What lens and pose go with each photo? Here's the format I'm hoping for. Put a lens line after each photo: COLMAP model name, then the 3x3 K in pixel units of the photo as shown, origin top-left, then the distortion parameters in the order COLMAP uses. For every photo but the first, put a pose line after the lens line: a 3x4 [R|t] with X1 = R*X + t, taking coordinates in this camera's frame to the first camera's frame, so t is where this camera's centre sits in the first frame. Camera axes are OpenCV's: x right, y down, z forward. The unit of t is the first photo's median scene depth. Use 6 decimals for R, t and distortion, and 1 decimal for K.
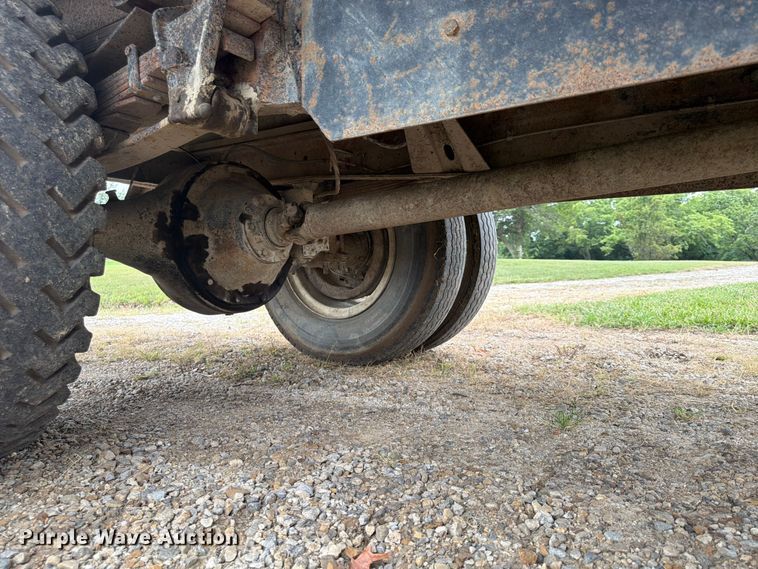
lens RADIAL K [[536.8, 0, 370.1], [0, 536.8, 281.4], [0, 0, 1]] dist [0.055197, -0.073128]
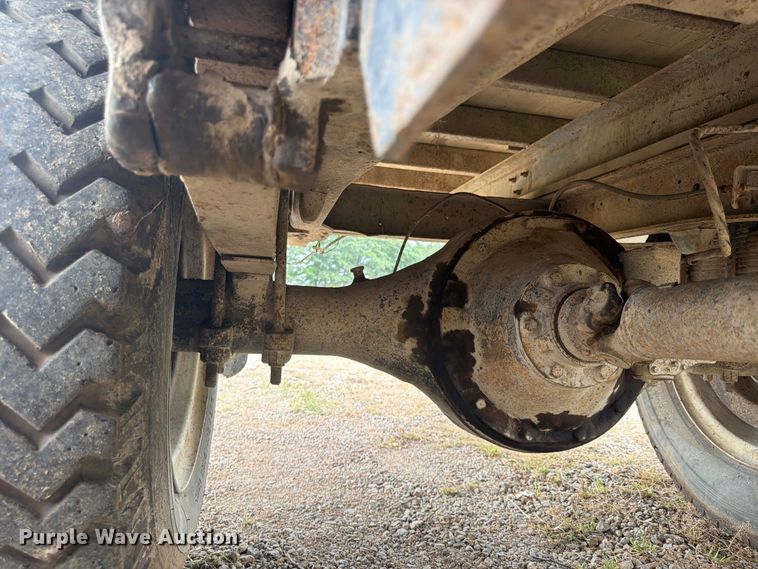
lens RADIAL K [[538.2, 0, 380.2], [0, 538.2, 288.3], [0, 0, 1]] dist [0.050256, -0.078014]
pose [[0.726851, 0.012444, -0.686682, 0.068268], [-0.053391, 0.997834, -0.038433, -0.137041], [0.684717, 0.064598, 0.725941, 0.590853]]
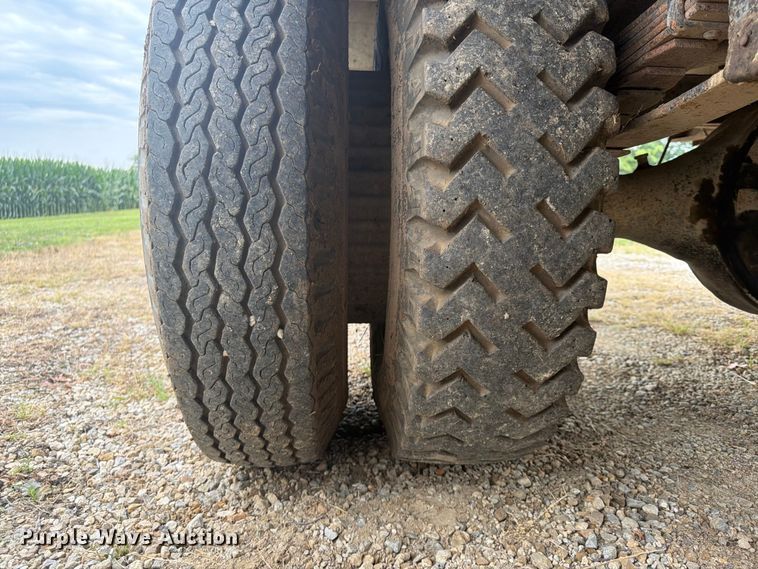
lens RADIAL K [[538.2, 0, 380.2], [0, 538.2, 288.3], [0, 0, 1]] dist [0.050256, -0.078014]
pose [[0.613519, 0.142016, -0.776805, -0.081226], [-0.022024, 0.986390, 0.162939, -0.116594], [0.789373, -0.082858, 0.608297, 0.238537]]
